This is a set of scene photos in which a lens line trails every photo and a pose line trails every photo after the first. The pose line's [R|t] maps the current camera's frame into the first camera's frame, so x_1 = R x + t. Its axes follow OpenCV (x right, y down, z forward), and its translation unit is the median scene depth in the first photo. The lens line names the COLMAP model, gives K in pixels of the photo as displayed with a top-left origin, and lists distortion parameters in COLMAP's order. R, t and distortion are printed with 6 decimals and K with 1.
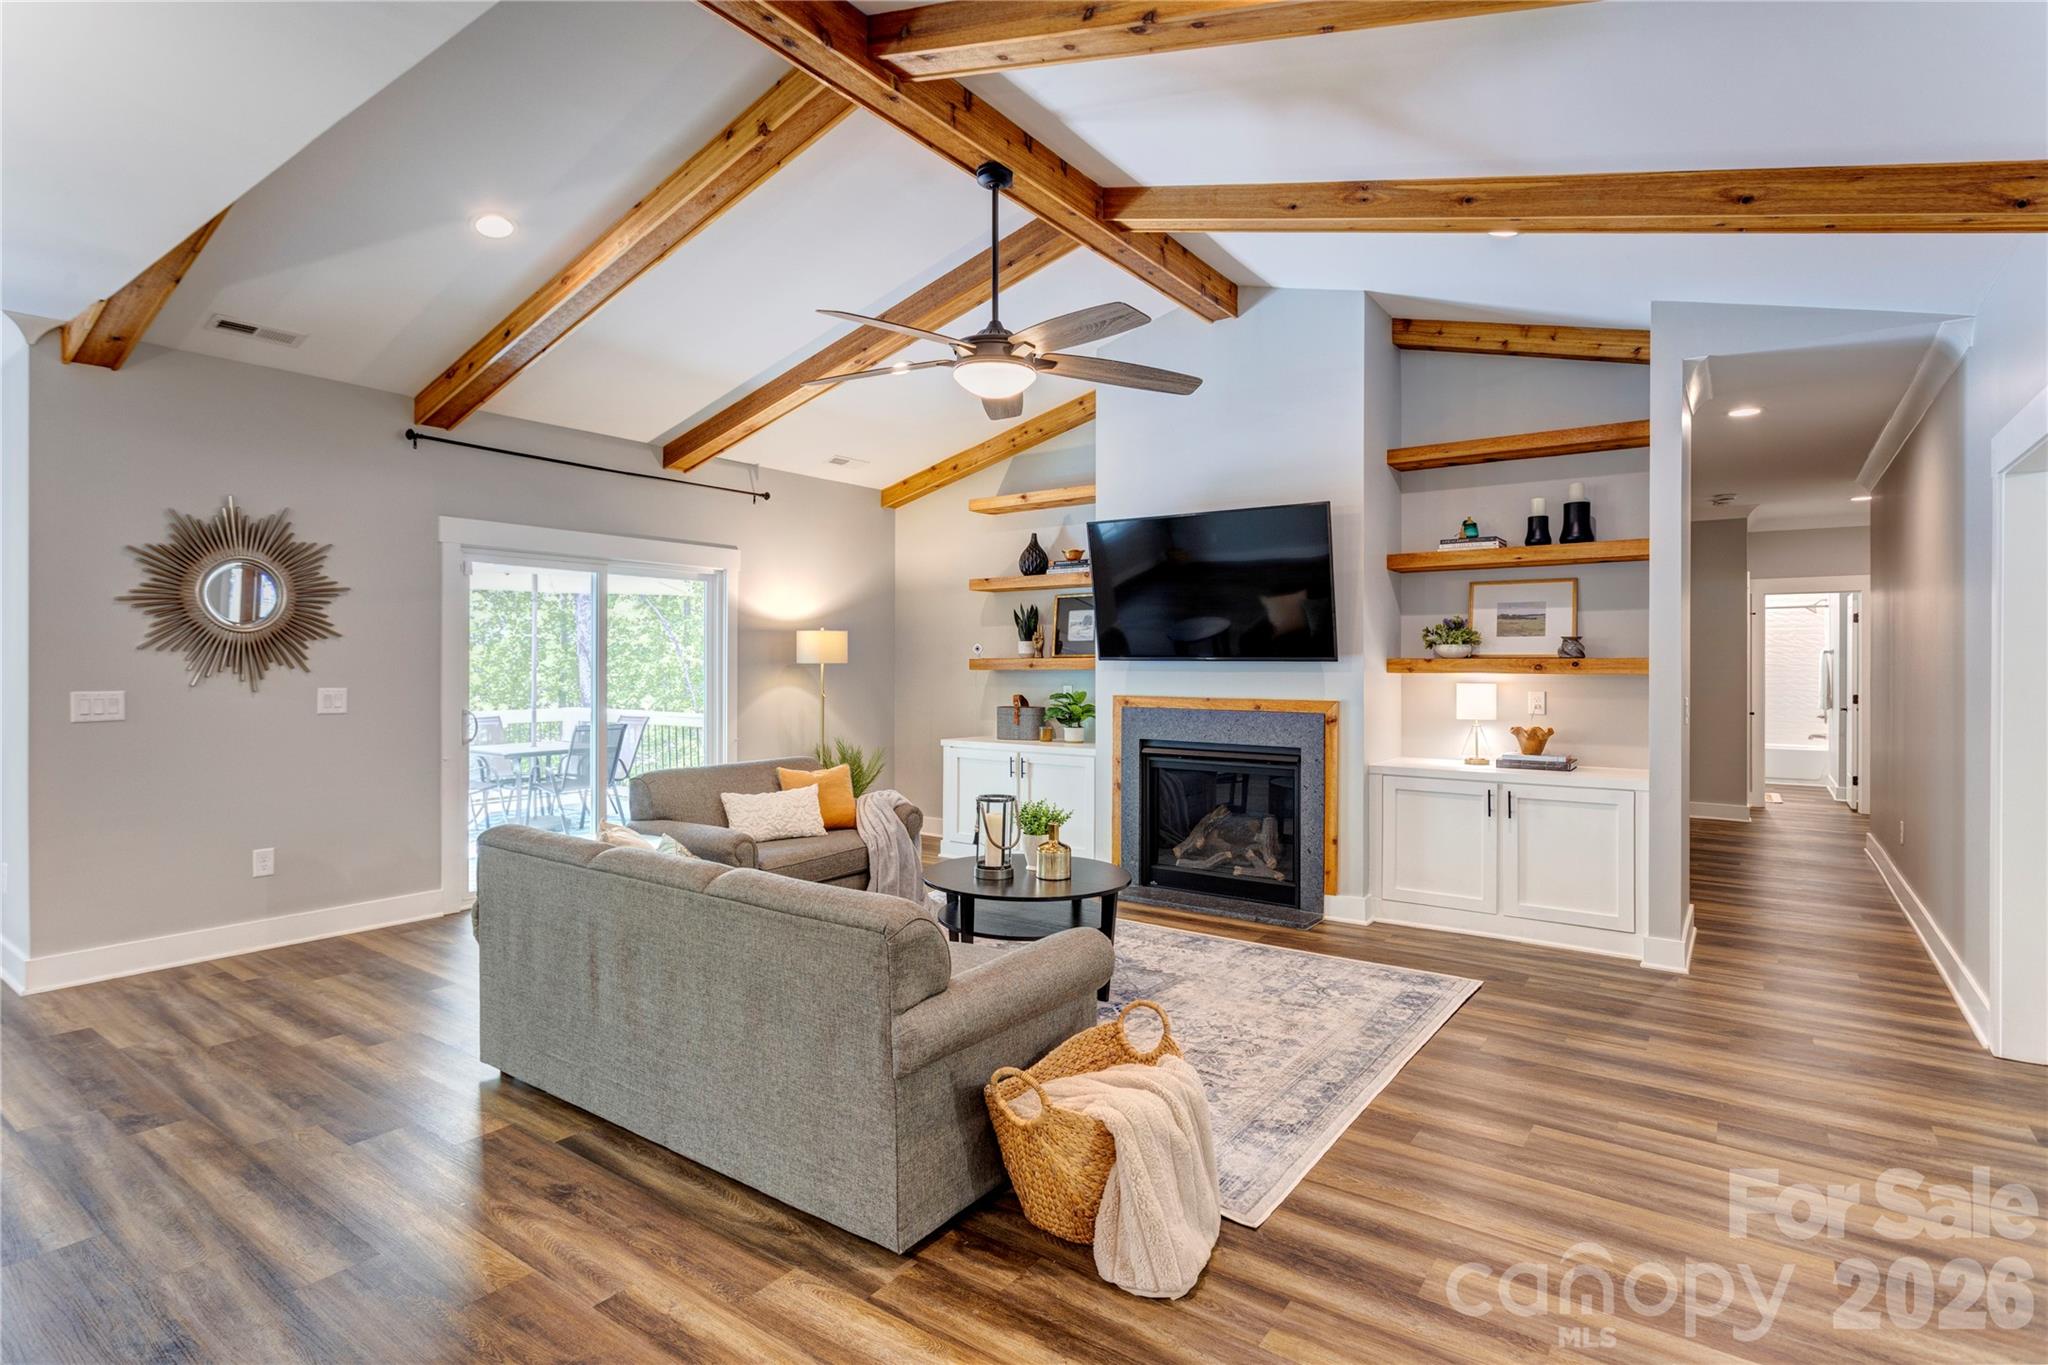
lens RADIAL K [[1020.3, 0, 942.3], [0, 1020.3, 662.2], [0, 0, 1]] dist [-0.001350, -0.000440]
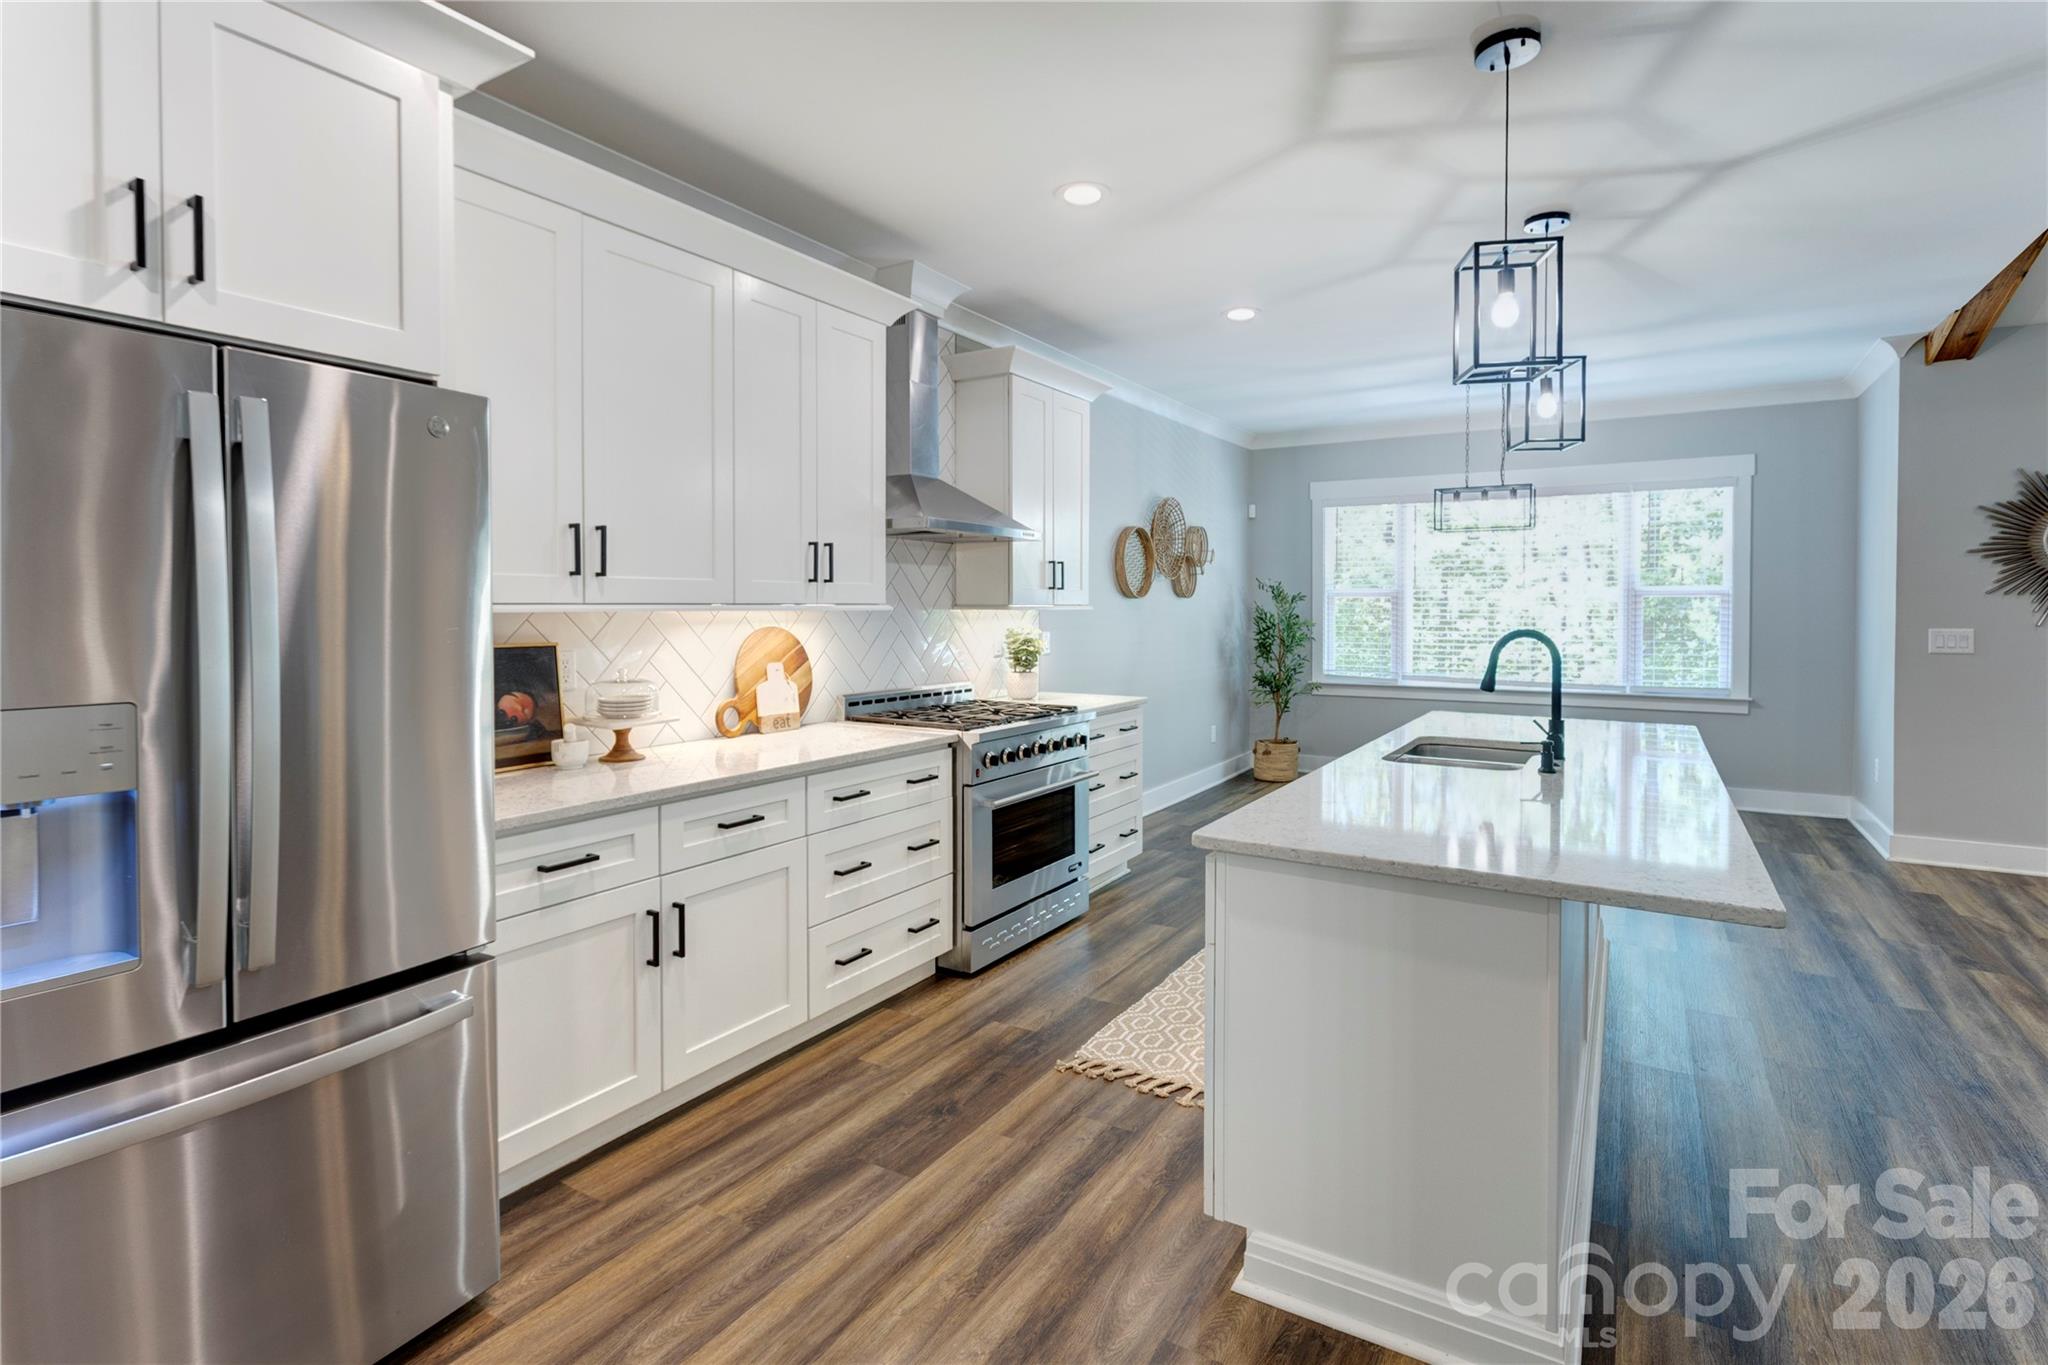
lens RADIAL K [[1020.0, 0, 1065.6], [0, 1020.0, 628.4], [0, 0, 1]] dist [-0.001544, -0.000427]
pose [[0.149223, 0.020333, -0.988594, 0.217754], [0.001417, 0.999783, 0.020777, 0.001605], [0.988803, -0.004502, 0.149162, -0.228682]]
